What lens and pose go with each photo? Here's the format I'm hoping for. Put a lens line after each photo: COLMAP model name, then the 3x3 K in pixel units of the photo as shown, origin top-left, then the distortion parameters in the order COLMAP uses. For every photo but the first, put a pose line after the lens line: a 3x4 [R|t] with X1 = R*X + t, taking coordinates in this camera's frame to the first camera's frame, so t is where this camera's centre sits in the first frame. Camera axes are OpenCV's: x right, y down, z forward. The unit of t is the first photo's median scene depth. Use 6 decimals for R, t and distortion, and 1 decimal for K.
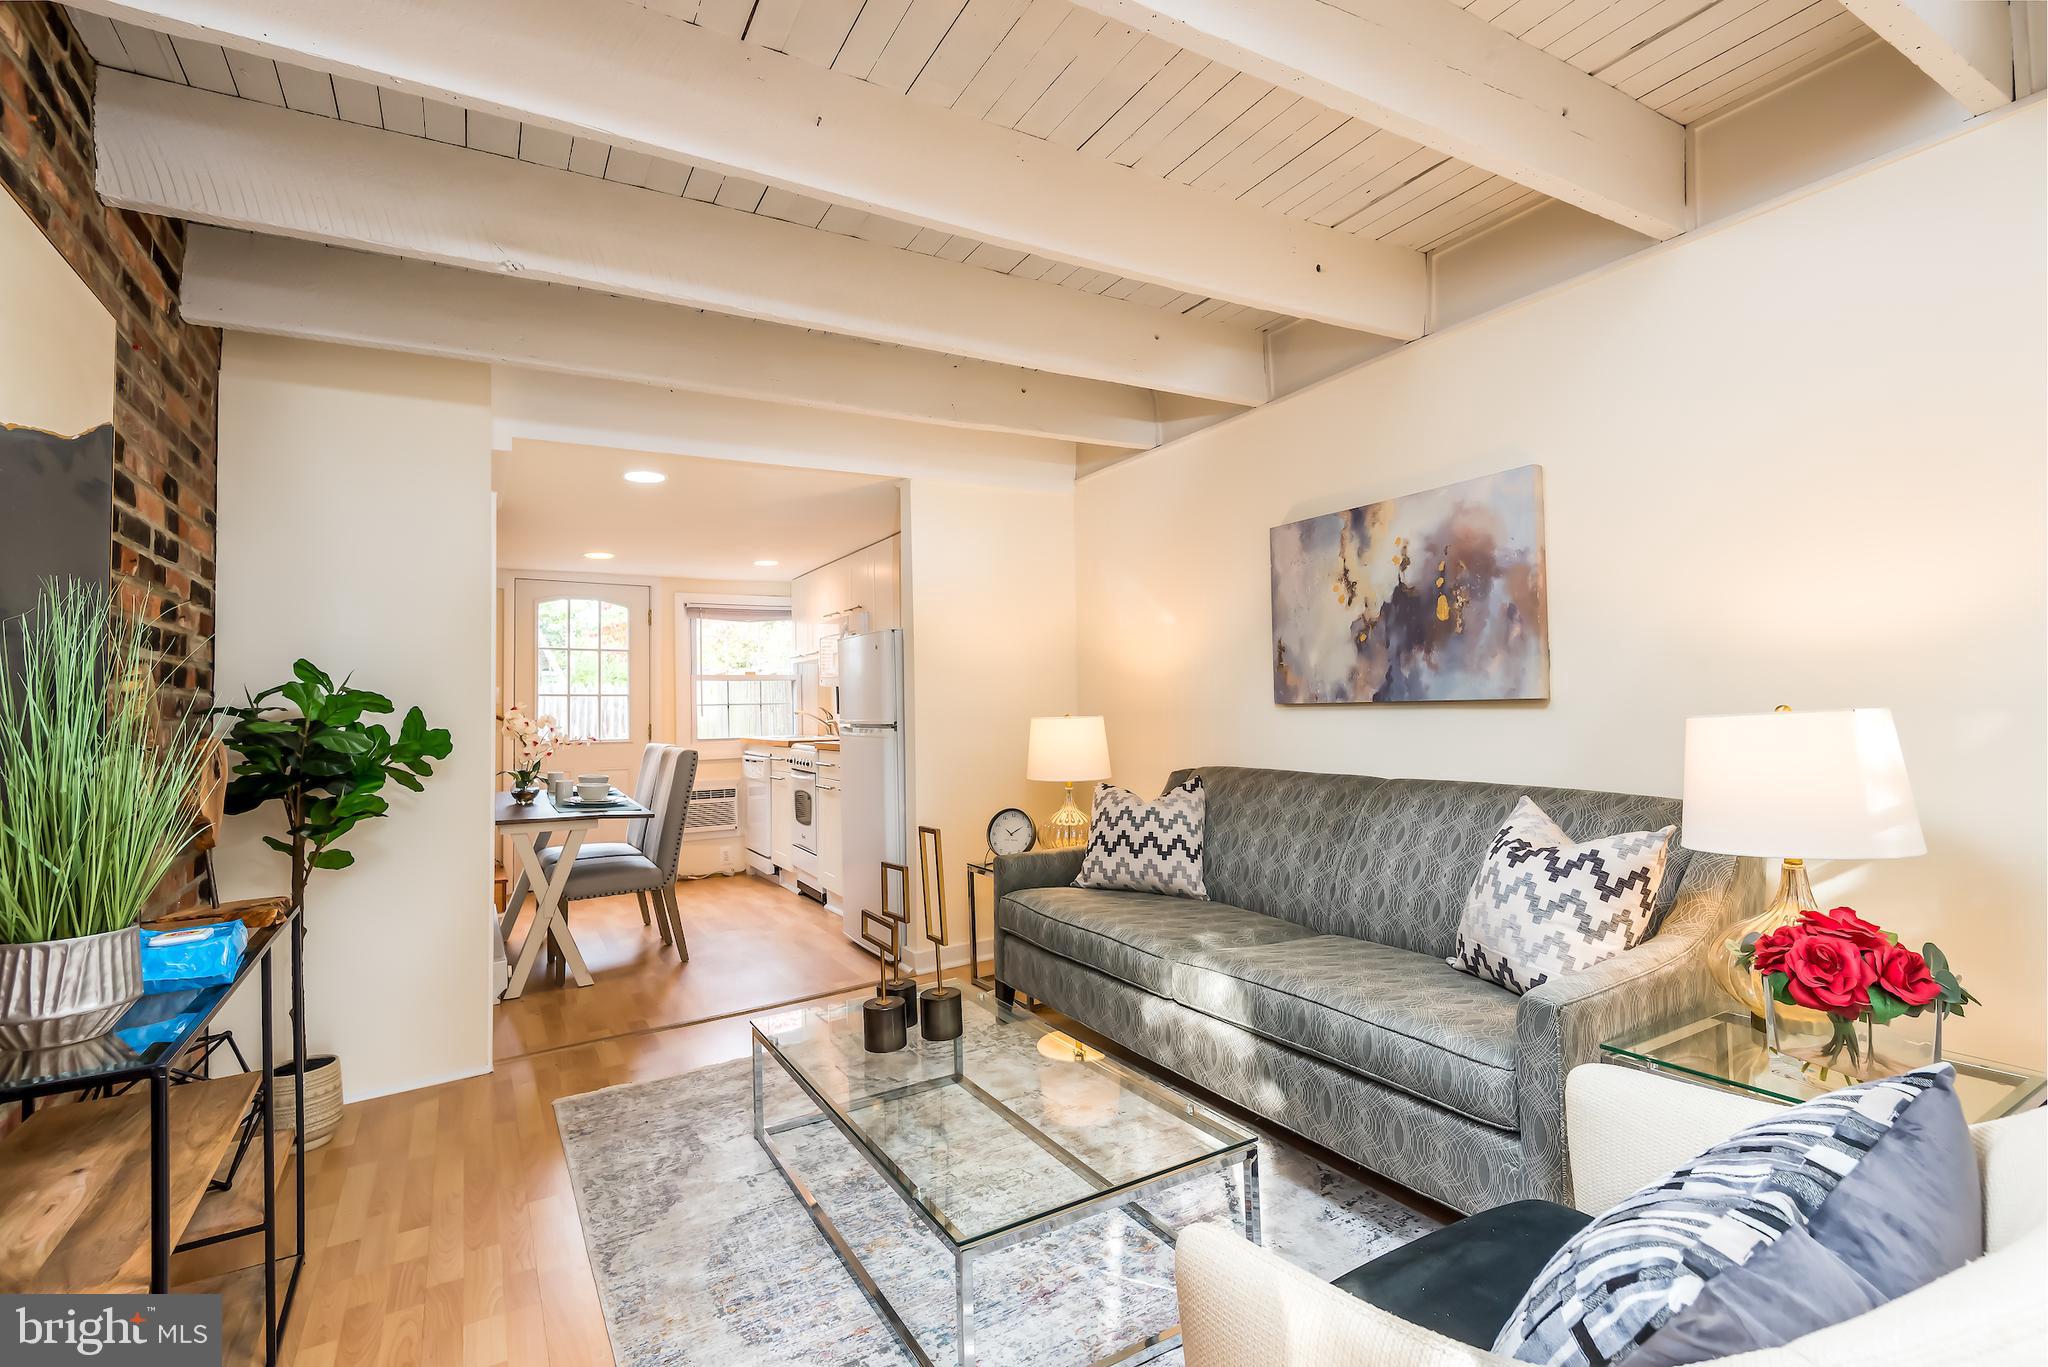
lens RADIAL K [[920.8, 0, 1021.4], [0, 920.8, 693.0], [0, 0, 1]] dist [0.008659, -0.000624]
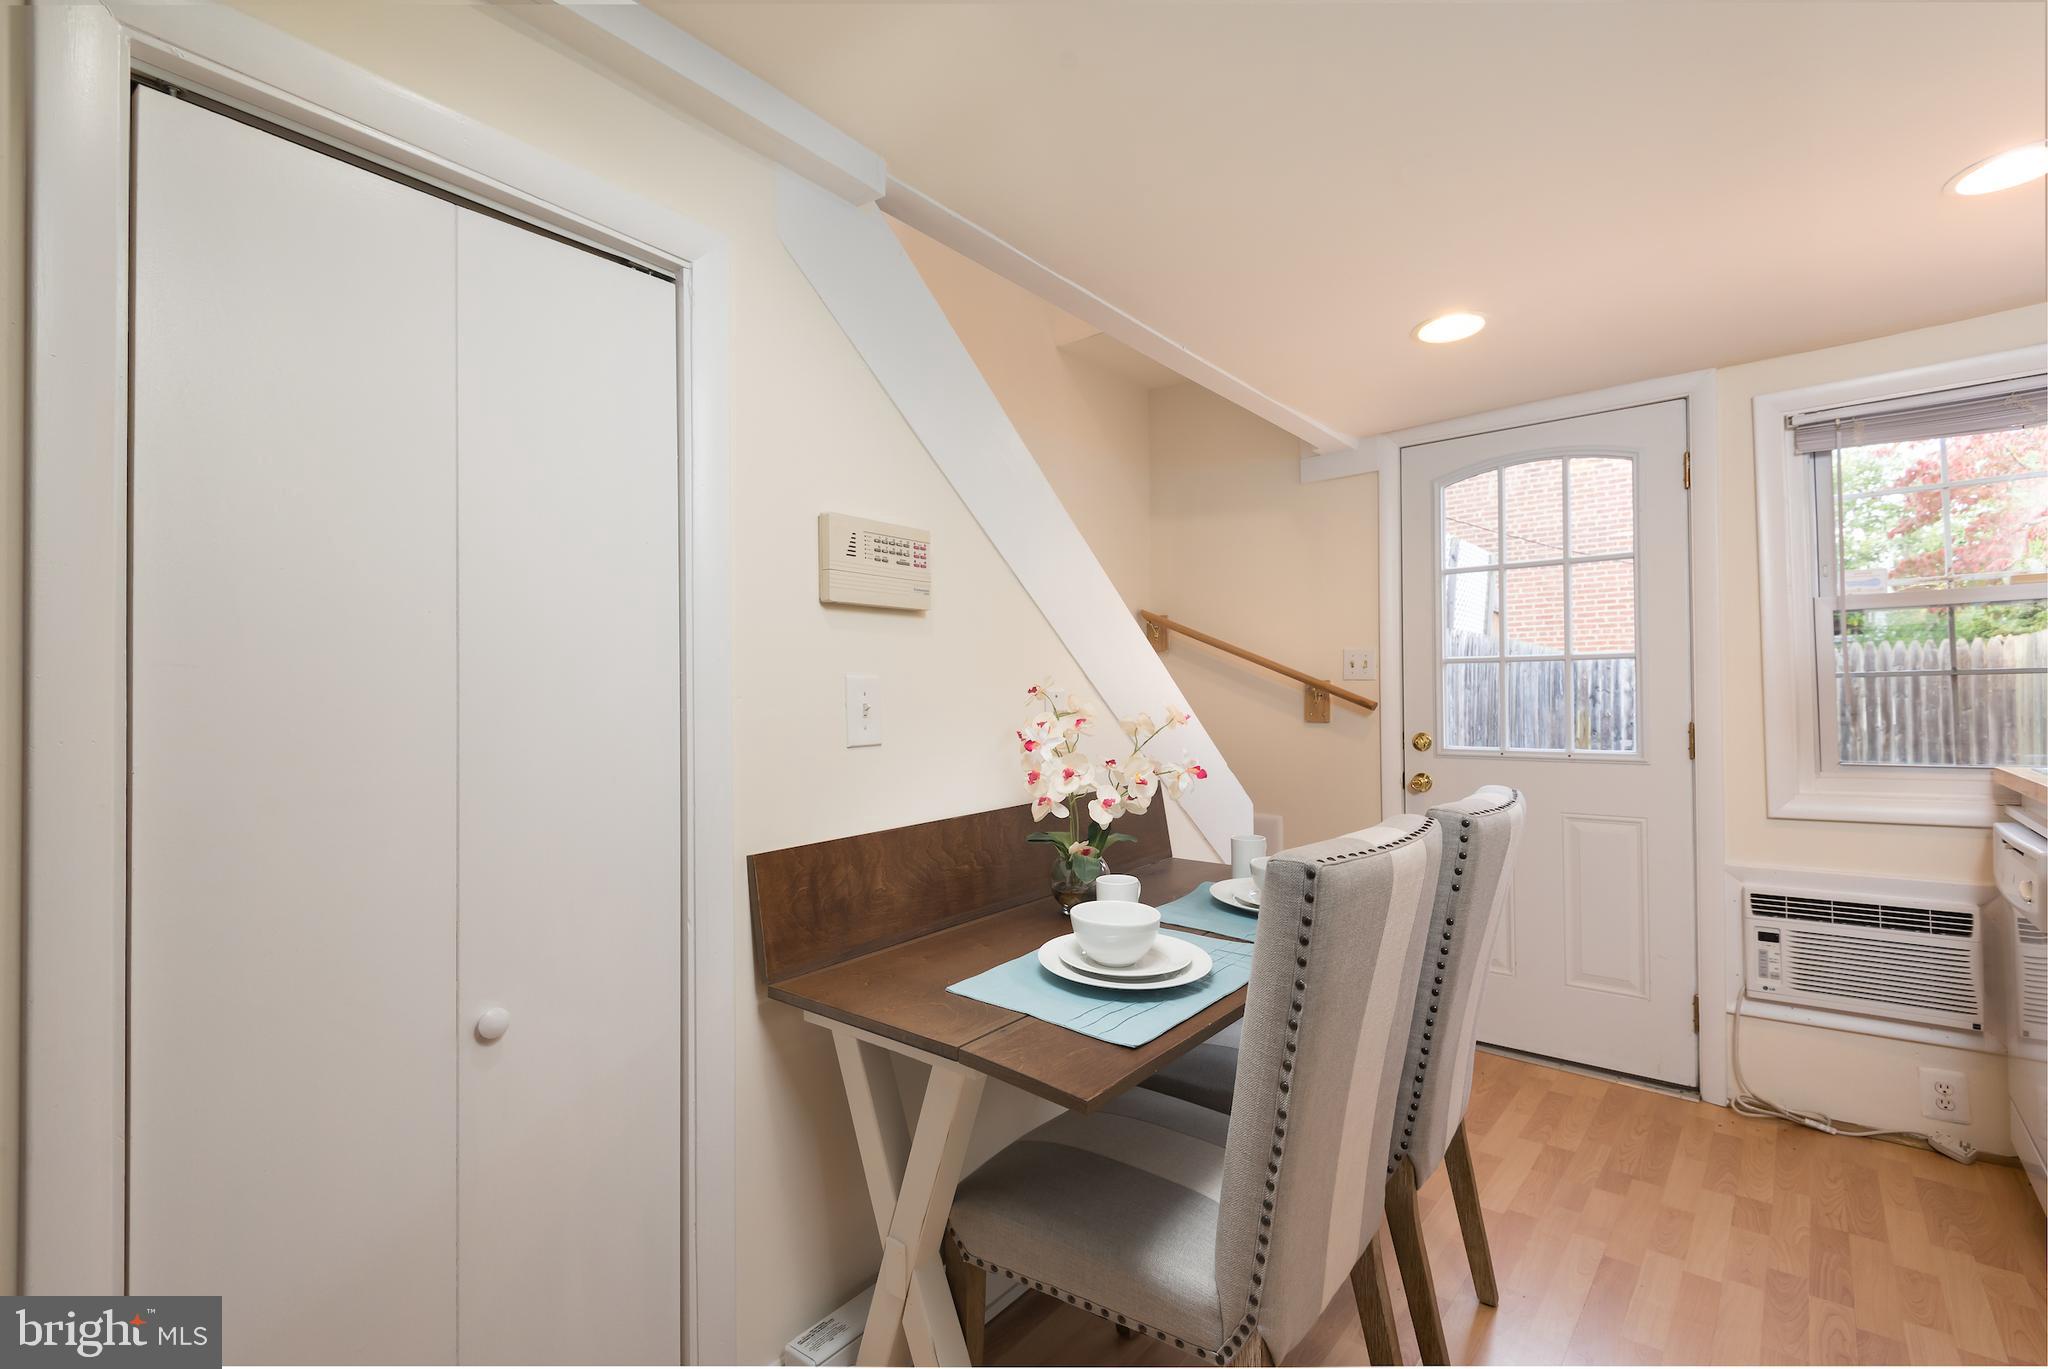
lens RADIAL K [[920.8, 0, 1029.8], [0, 920.8, 689.2], [0, 0, 1]] dist [0.008659, -0.000624]
pose [[0.335970, -0.002432, -0.941870, -0.211439], [0.021579, 0.999754, 0.005116, 0.019249], [0.941626, -0.022044, 0.335940, 1.168282]]
